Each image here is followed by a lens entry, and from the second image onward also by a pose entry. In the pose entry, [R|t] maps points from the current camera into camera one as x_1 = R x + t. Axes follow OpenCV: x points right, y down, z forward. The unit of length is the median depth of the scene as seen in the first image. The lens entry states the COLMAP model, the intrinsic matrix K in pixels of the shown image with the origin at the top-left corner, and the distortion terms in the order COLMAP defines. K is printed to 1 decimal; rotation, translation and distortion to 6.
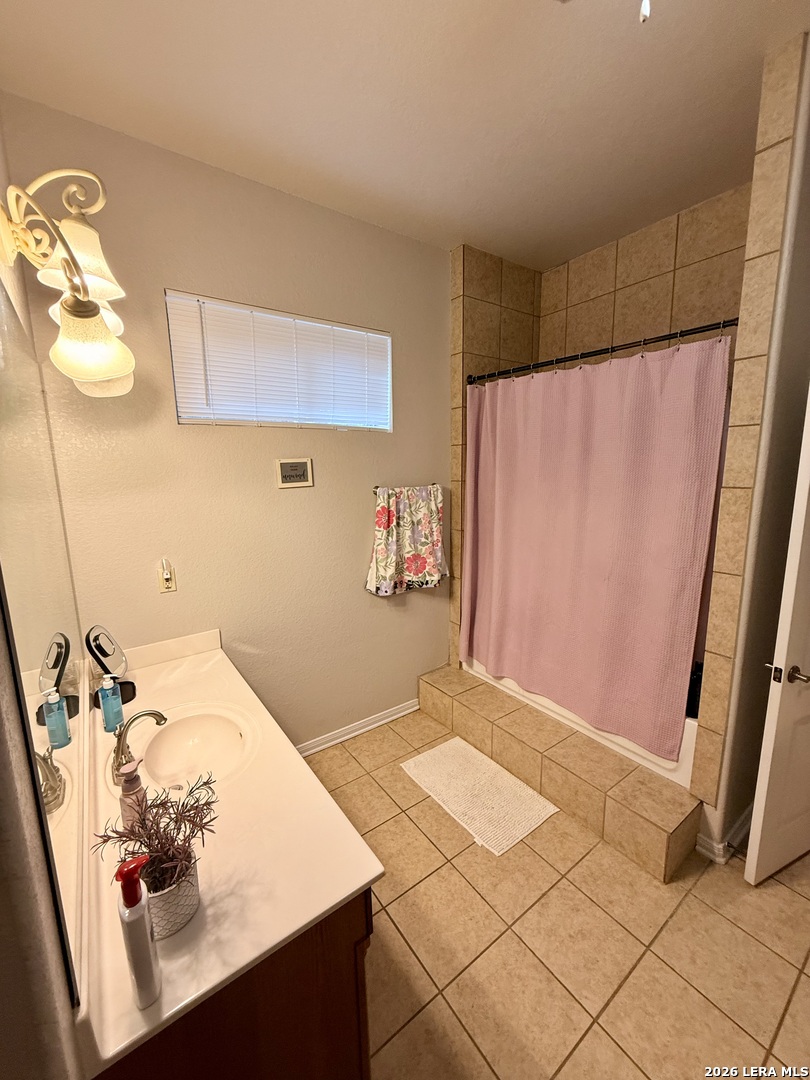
lens RADIAL K [[429.7, 0, 401.2], [0, 429.7, 540.7], [0, 0, 1]] dist [0.000149, -0.000735]
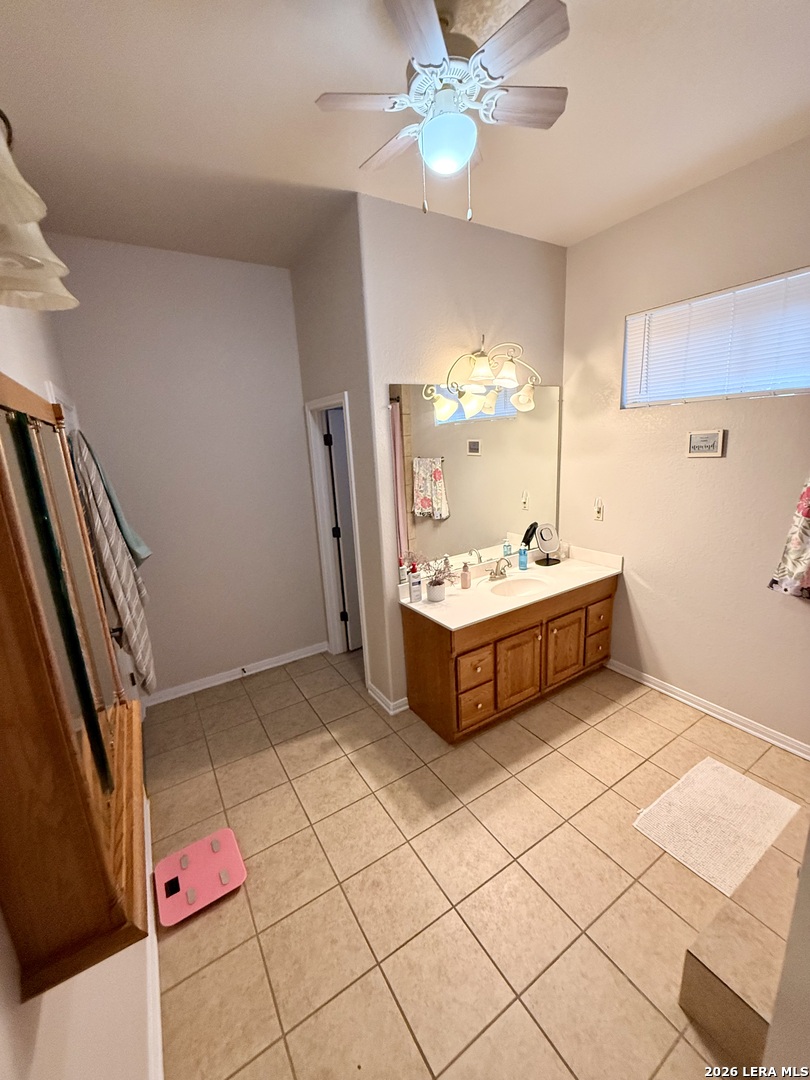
lens RADIAL K [[429.7, 0, 404.4], [0, 429.7, 537.1], [0, 0, 1]] dist [0.000149, -0.000735]
pose [[-0.062770, 0.249442, -0.966353, 0.933866], [-0.115251, 0.959973, 0.255282, -0.126330], [0.991351, 0.127397, -0.031509, 0.328325]]
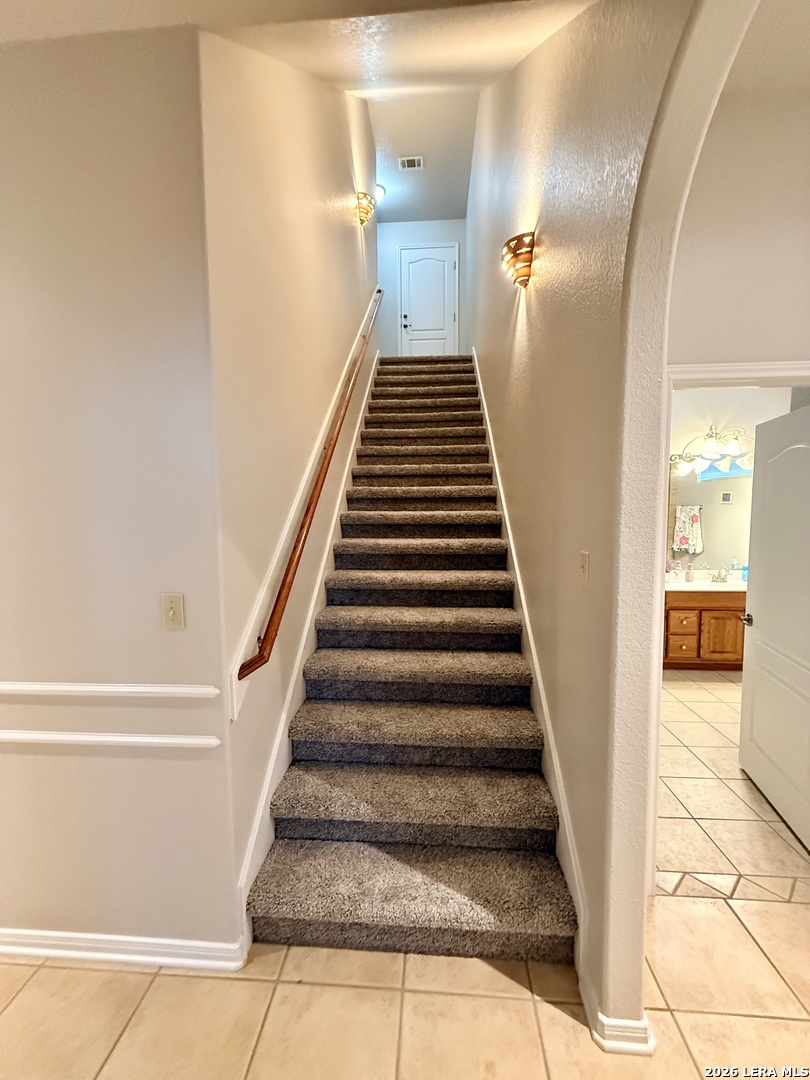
lens RADIAL K [[429.7, 0, 404.9], [0, 429.7, 542.3], [0, 0, 1]] dist [0.000149, -0.000735]
pose [[-0.635412, 0.087012, -0.767255, 2.053188], [-0.111113, 0.972987, 0.202363, -0.103159], [0.764137, 0.213836, -0.608579, 0.656537]]
